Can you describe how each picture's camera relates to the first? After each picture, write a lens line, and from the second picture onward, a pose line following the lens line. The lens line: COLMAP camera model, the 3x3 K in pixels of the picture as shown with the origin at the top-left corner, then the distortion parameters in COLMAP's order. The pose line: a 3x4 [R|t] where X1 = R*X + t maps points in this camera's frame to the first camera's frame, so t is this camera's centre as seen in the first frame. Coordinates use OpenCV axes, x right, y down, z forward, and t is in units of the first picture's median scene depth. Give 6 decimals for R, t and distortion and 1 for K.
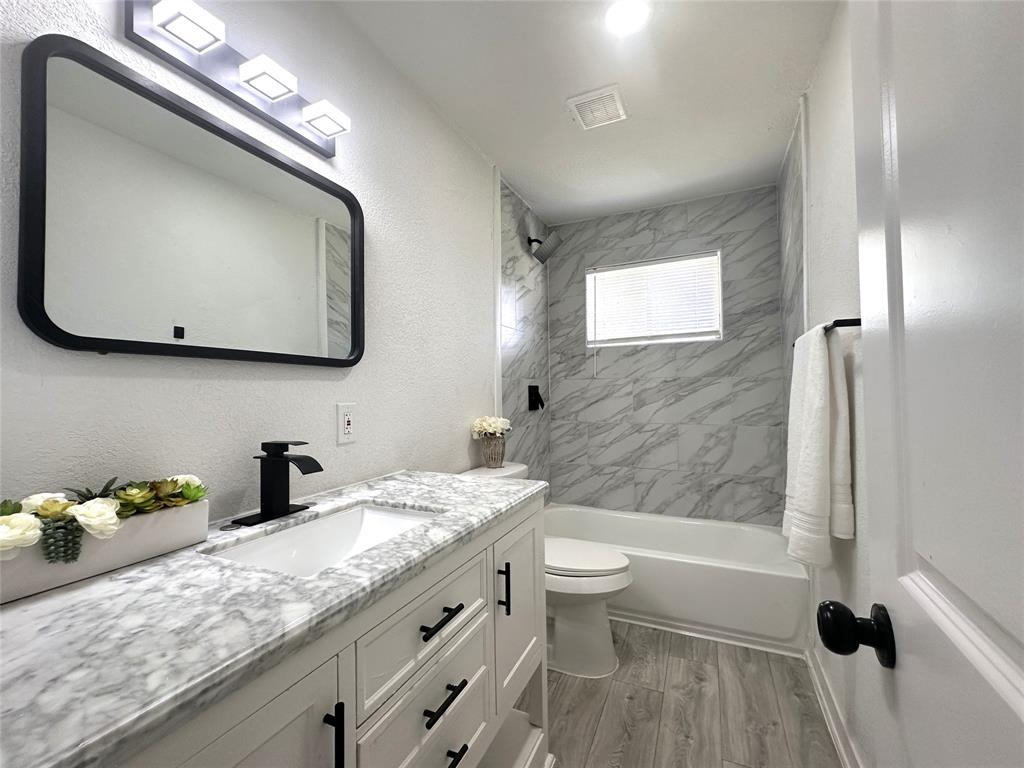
lens RADIAL K [[425.0, 0, 525.8], [0, 425.0, 383.0], [0, 0, 1]] dist [-0.001006, 0.000369]
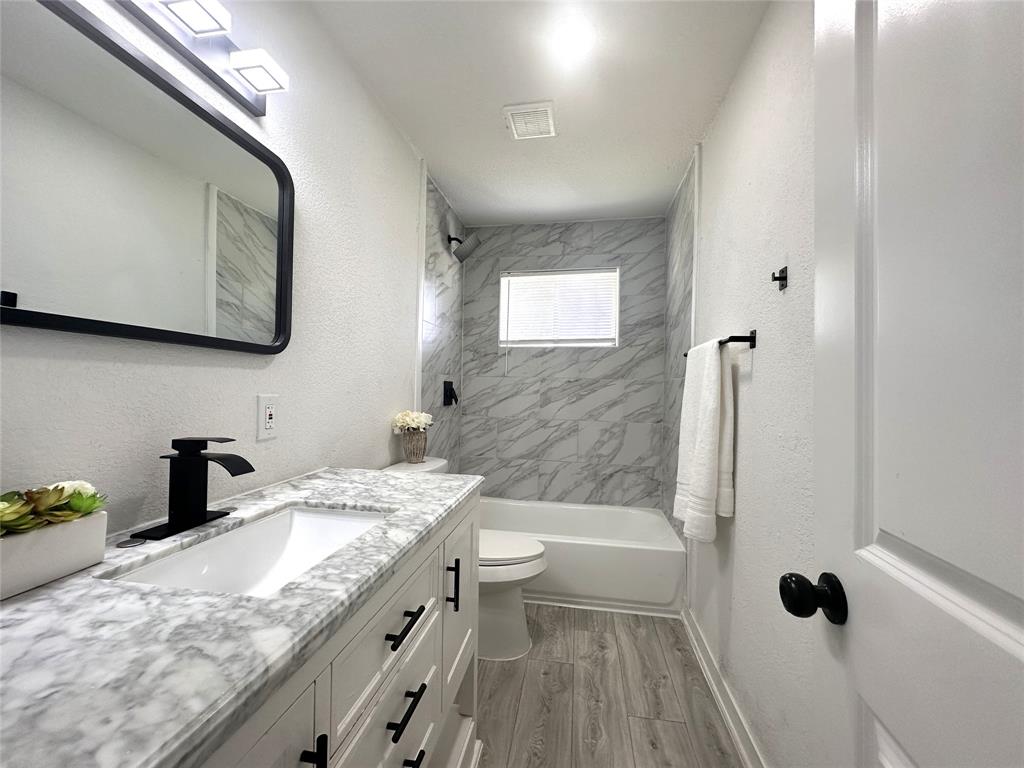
lens RADIAL K [[402.9, 0, 520.0], [0, 402.9, 383.5], [0, 0, 1]] dist [-0.001397, 0.000698]
pose [[0.966654, 0.032537, 0.254009, -0.109792], [-0.034857, 0.999382, 0.004636, 0.001495], [-0.253701, -0.013335, 0.967191, 0.038366]]
